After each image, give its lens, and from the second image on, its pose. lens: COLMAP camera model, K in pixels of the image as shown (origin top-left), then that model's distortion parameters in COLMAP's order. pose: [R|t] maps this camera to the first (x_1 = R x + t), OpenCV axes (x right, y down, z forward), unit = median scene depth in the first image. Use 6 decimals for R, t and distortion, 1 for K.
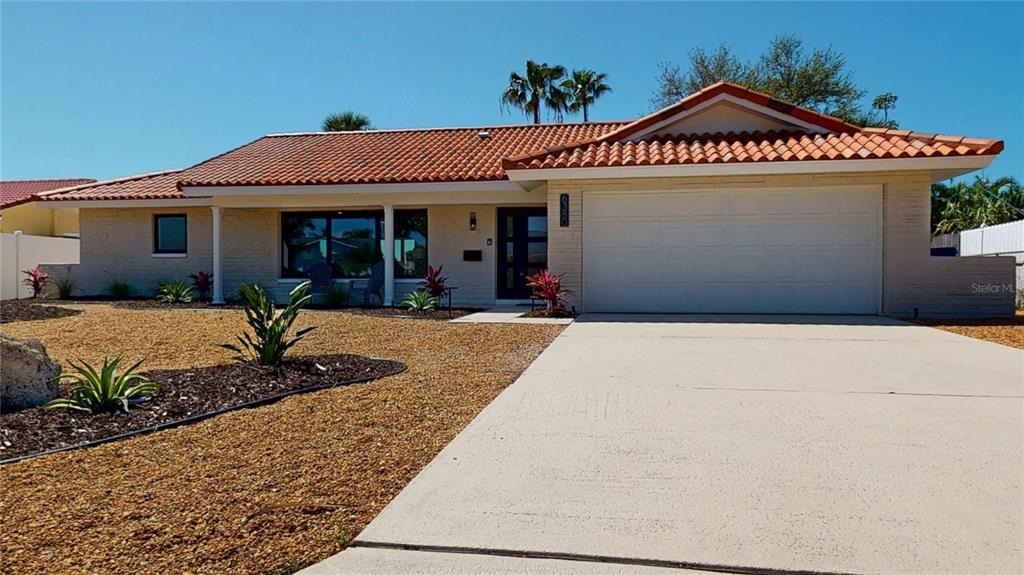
lens RADIAL K [[818.0, 0, 512.0], [0, 818.0, 287.5], [0, 0, 1]] dist [0.061252, 0.001356]
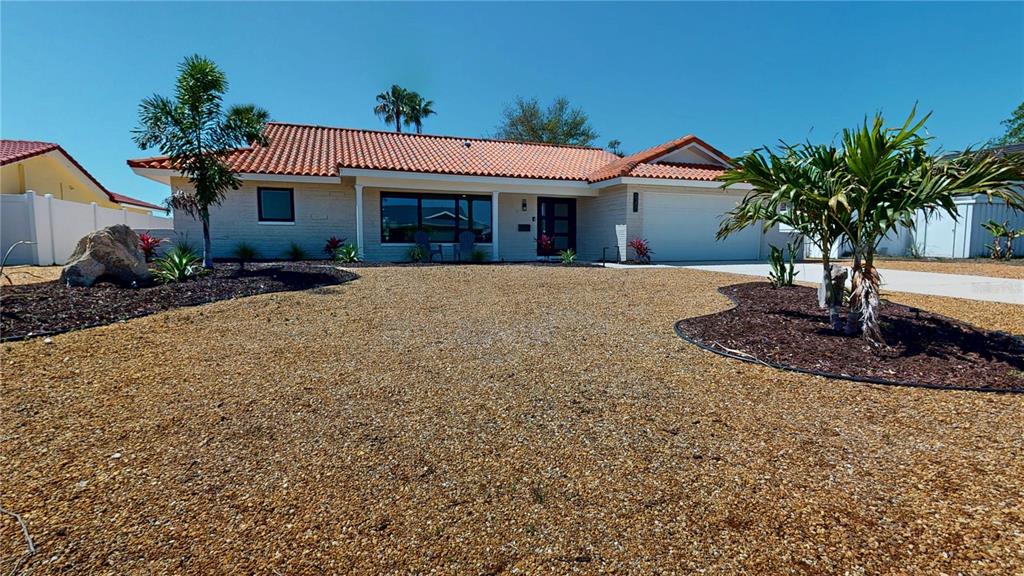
lens RADIAL K [[546.8, 0, 513.5], [0, 546.8, 293.5], [0, 0, 1]] dist [0.016988, -0.000304]
pose [[0.833233, -0.050568, 0.550604, -0.626977], [0.003223, 0.996236, 0.086618, -0.005640], [-0.552912, -0.070398, 0.830260, 0.161223]]
